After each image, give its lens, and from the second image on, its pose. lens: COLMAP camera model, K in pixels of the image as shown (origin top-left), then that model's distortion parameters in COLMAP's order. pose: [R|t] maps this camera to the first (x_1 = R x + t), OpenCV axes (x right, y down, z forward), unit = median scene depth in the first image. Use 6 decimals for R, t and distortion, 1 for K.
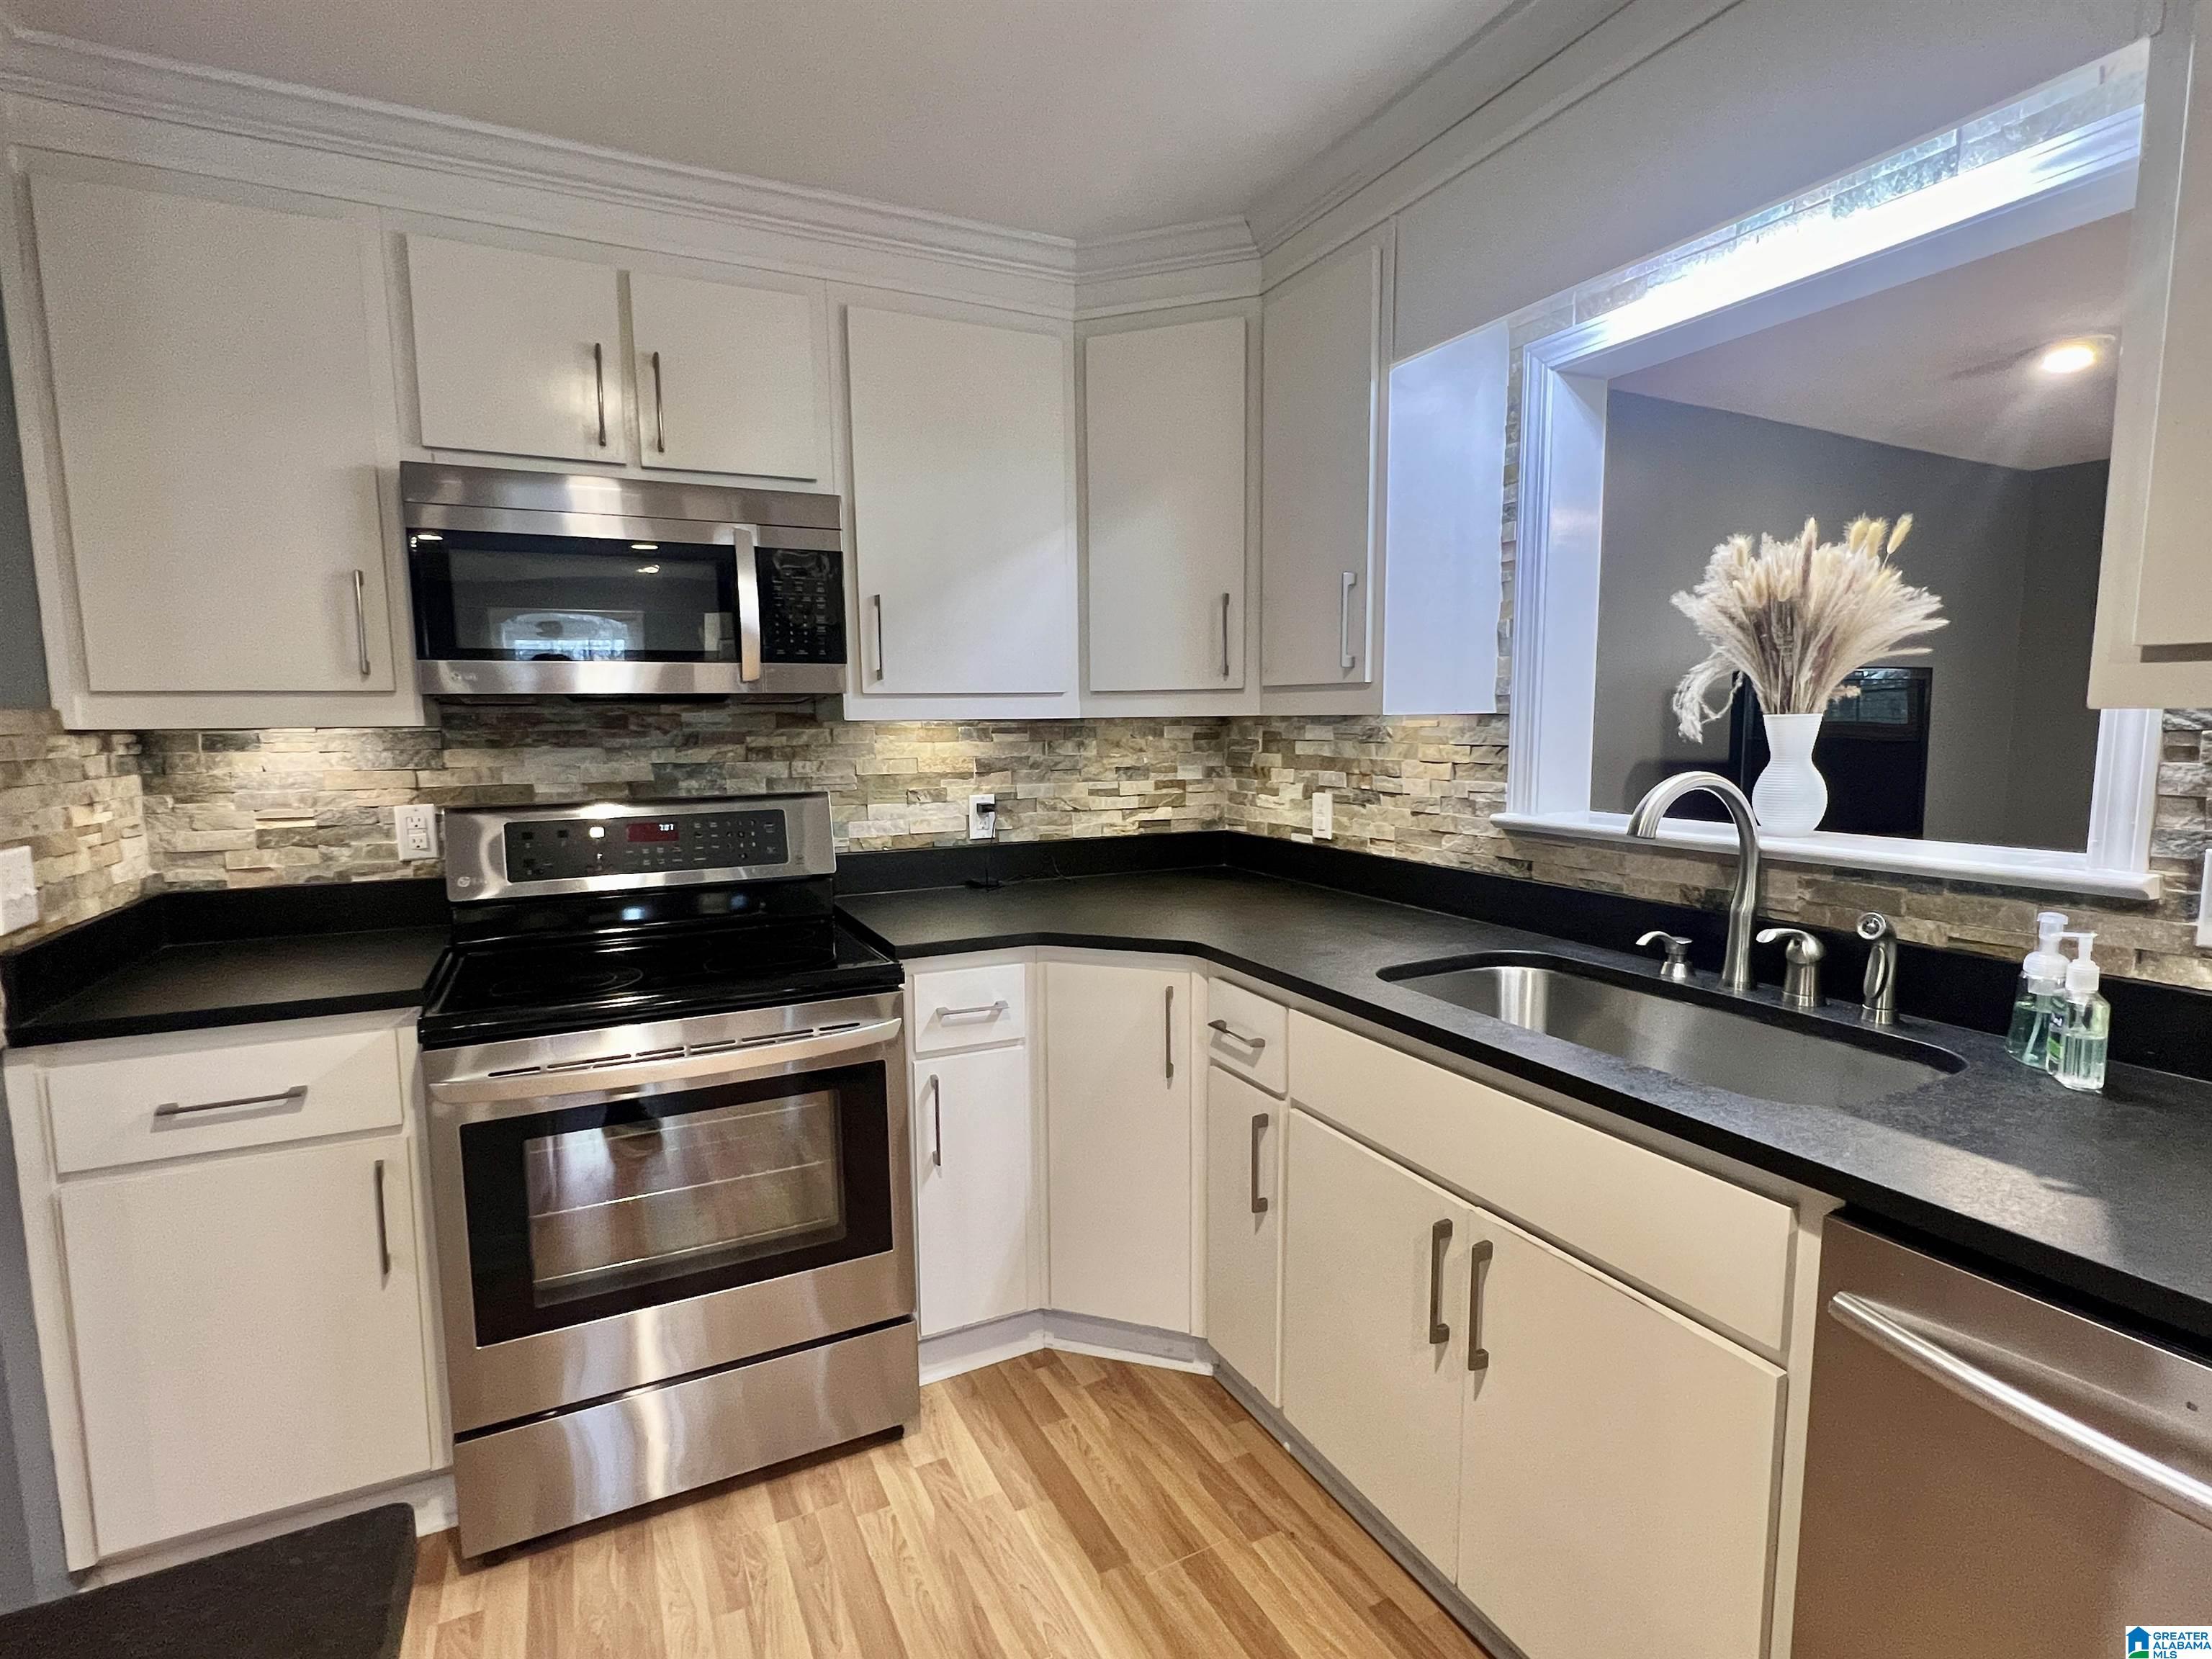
lens RADIAL K [[1067.1, 0, 1106.0], [0, 1067.1, 829.5], [0, 0, 1]] dist [-0.002415, 0.000618]
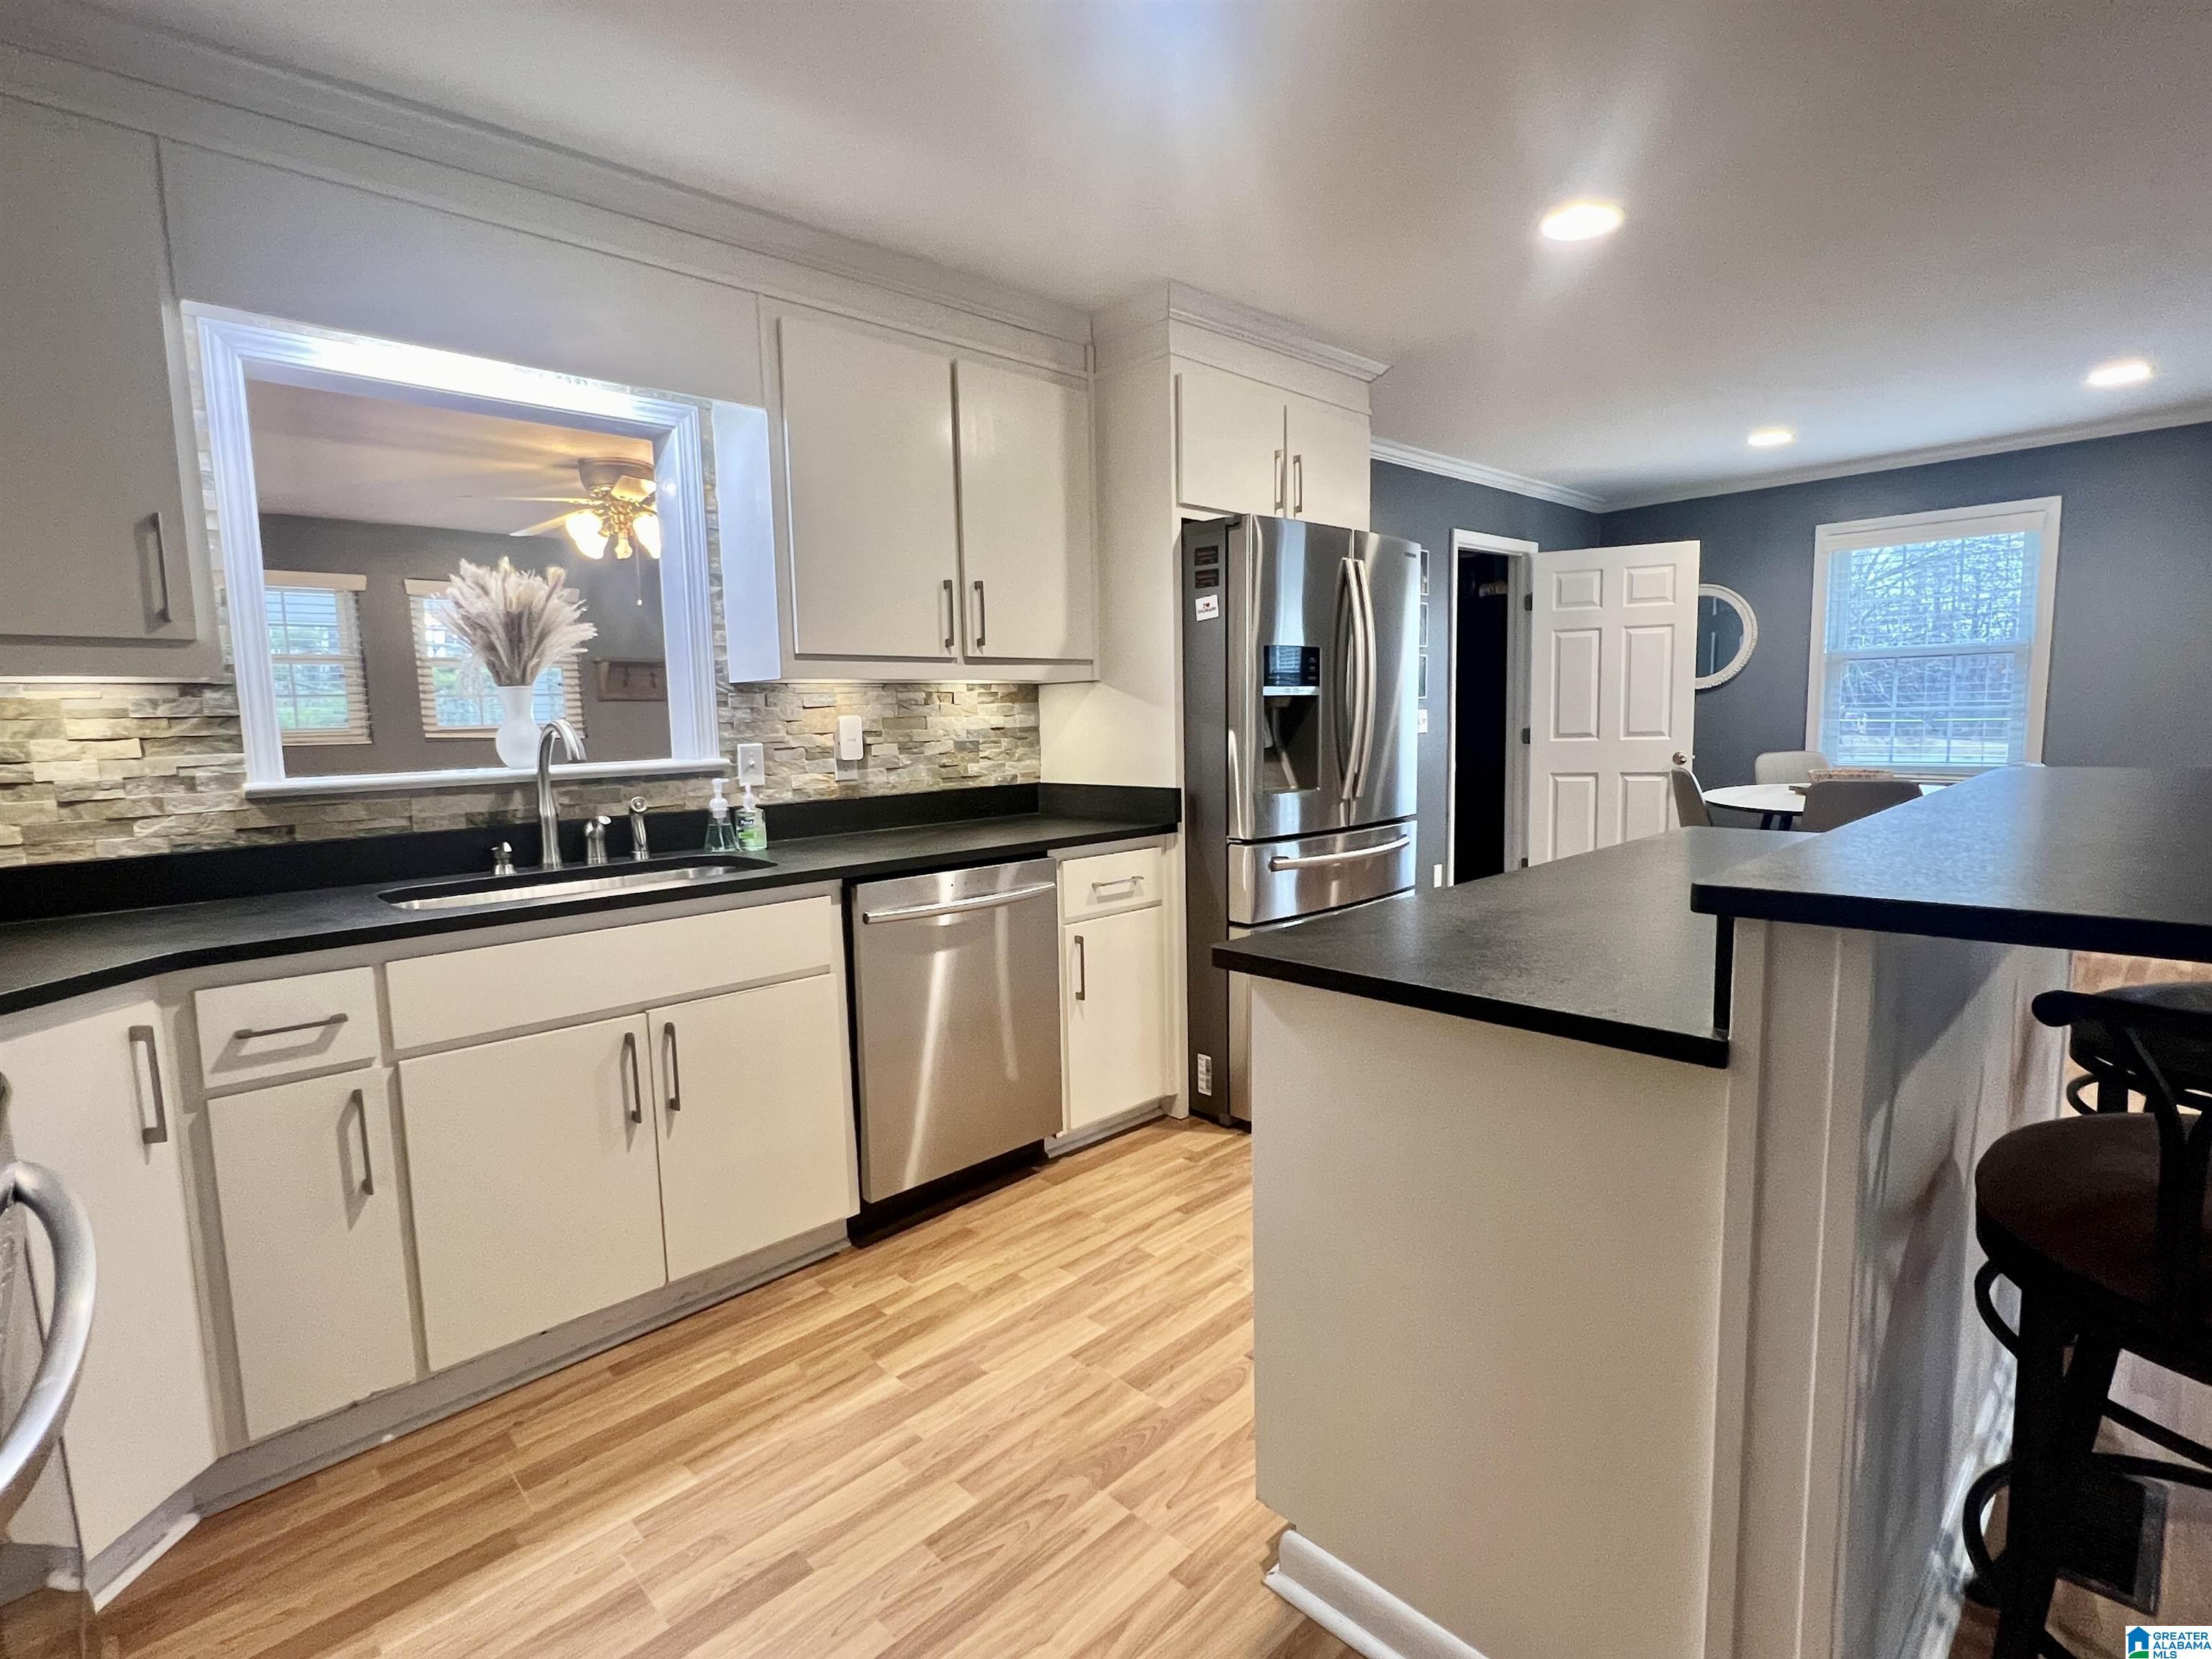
lens RADIAL K [[1067.1, 0, 1106.0], [0, 1067.1, 829.5], [0, 0, 1]] dist [-0.002415, 0.000618]
pose [[-0.292401, -0.083767, 0.952620, -0.772436], [0.131470, 0.983176, 0.126808, 0.005834], [-0.947216, 0.162319, -0.276469, 0.496518]]
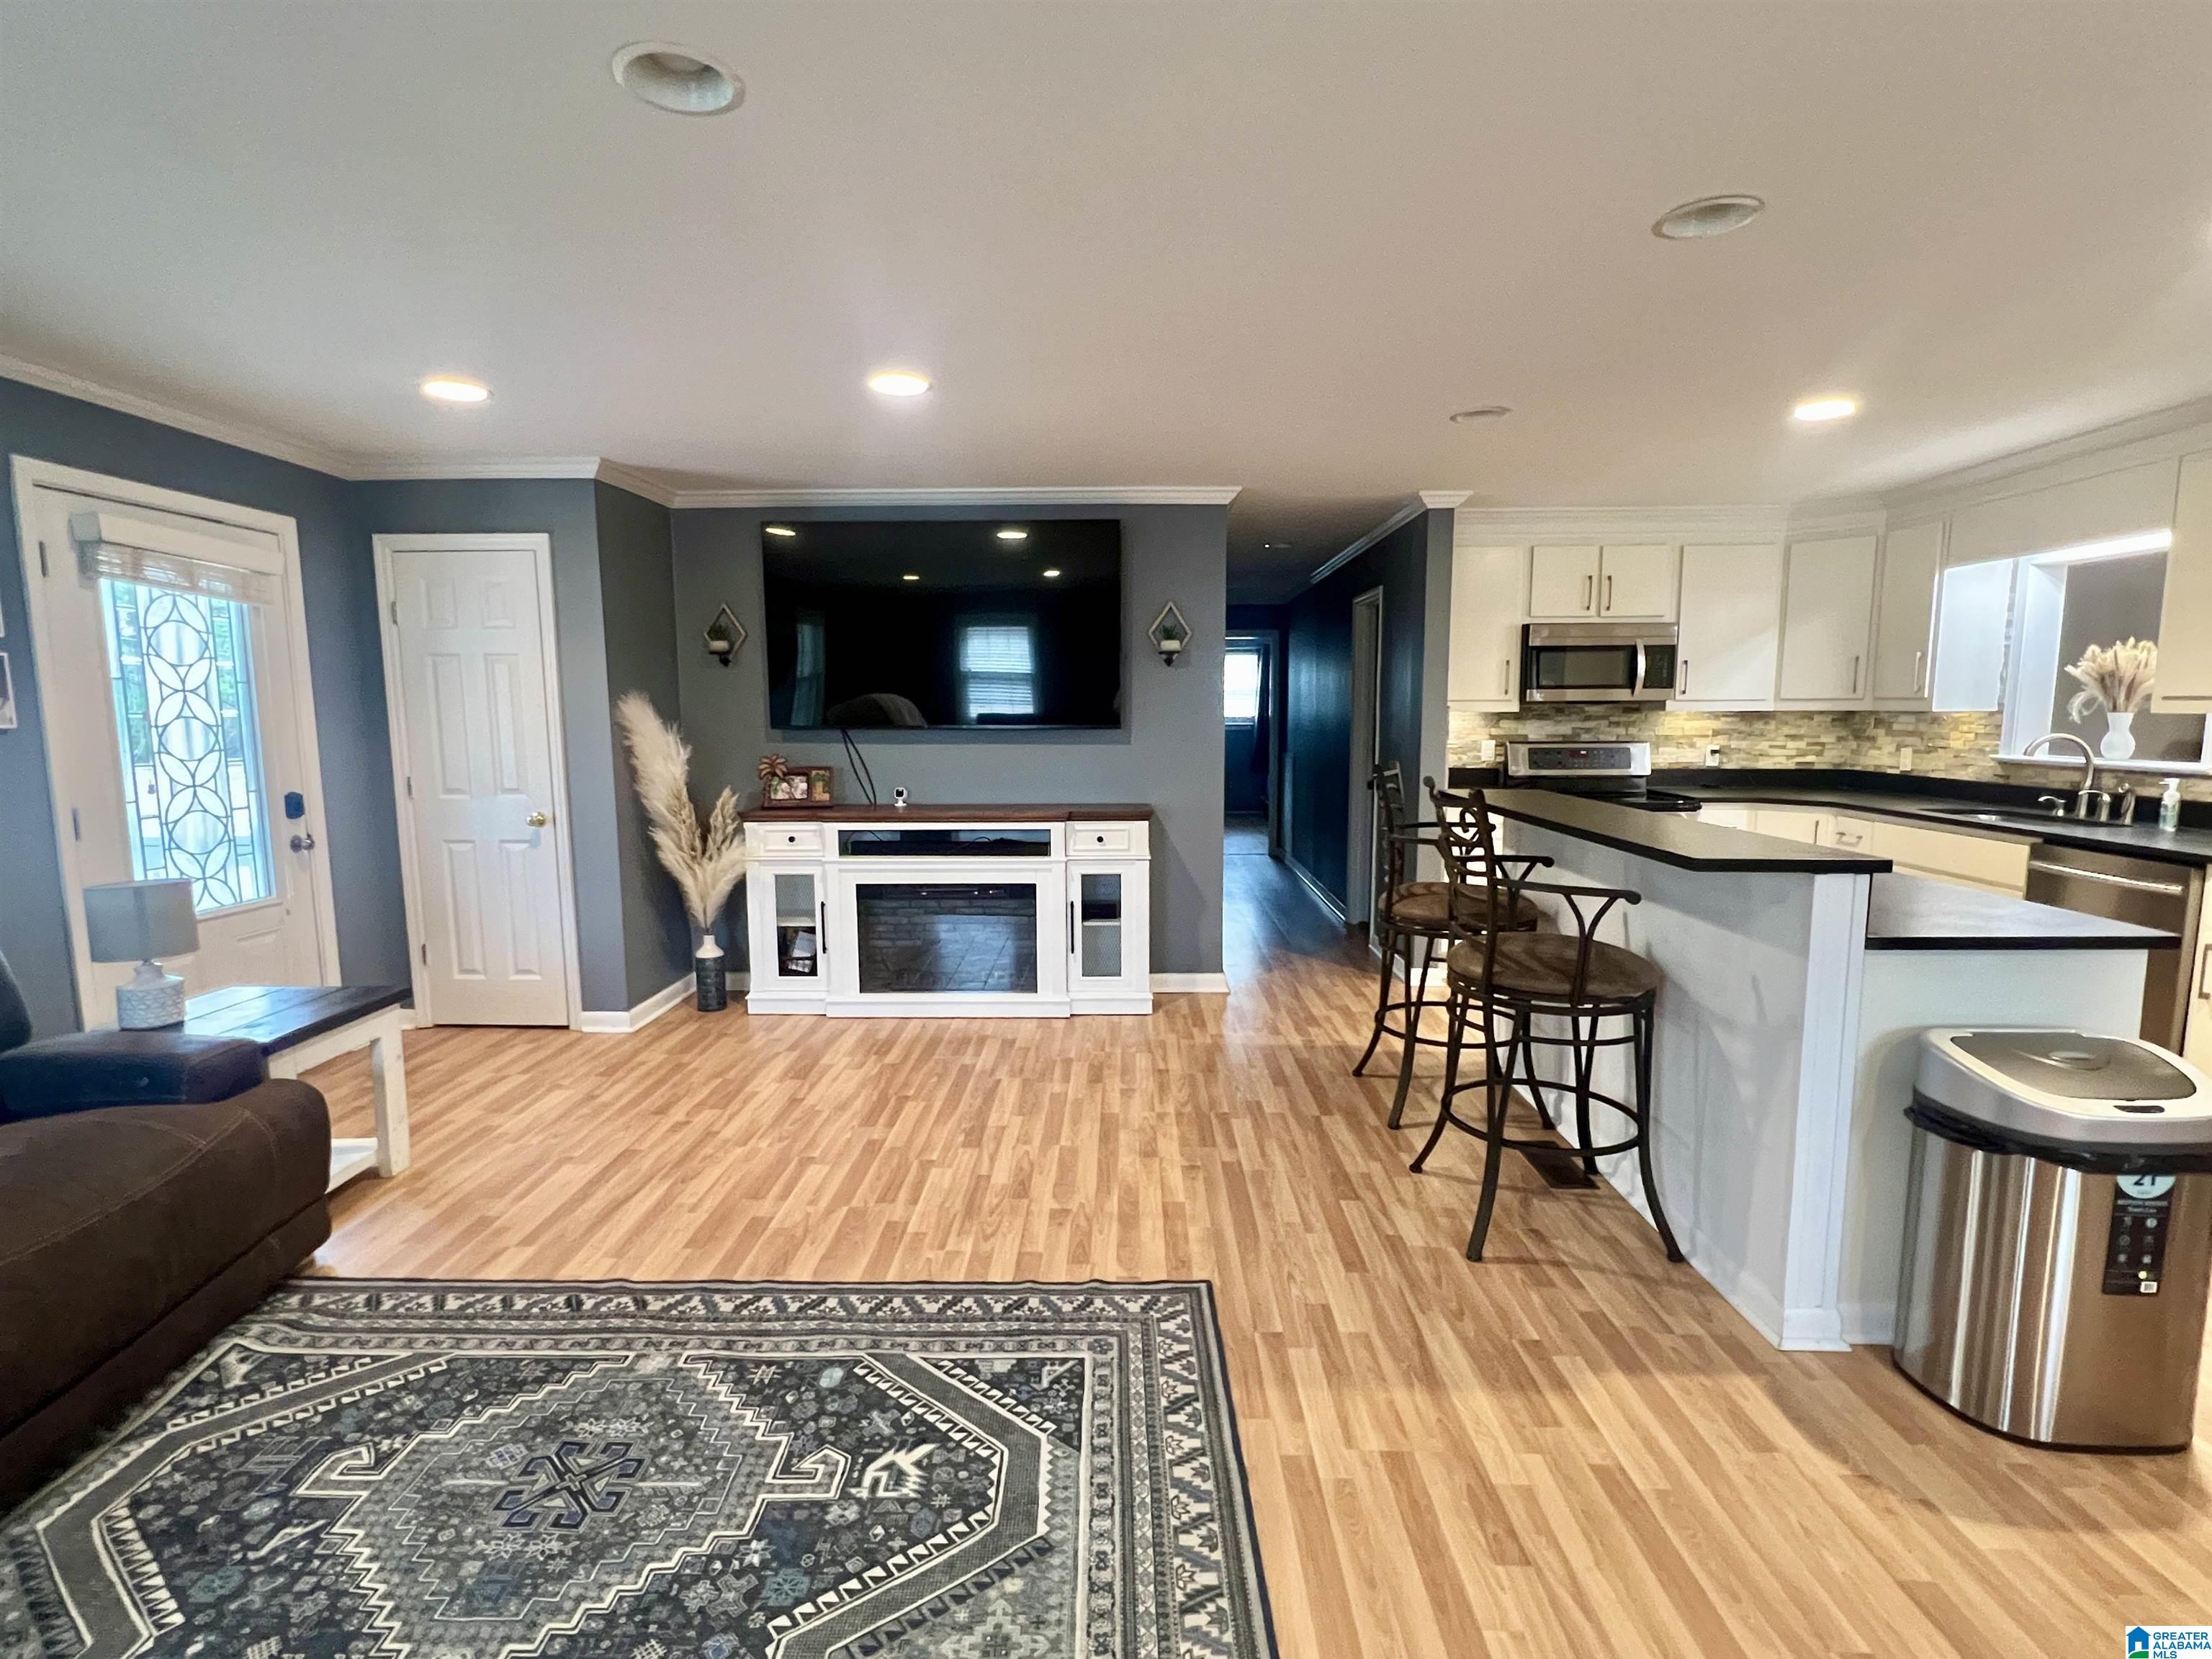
lens RADIAL K [[1067.1, 0, 1106.0], [0, 1067.1, 829.5], [0, 0, 1]] dist [-0.002415, 0.000618]
pose [[0.882023, 0.061505, -0.467176, -0.220385], [-0.054391, 0.998107, 0.028715, 0.172100], [0.468058, 0.000083, 0.883698, -1.797179]]
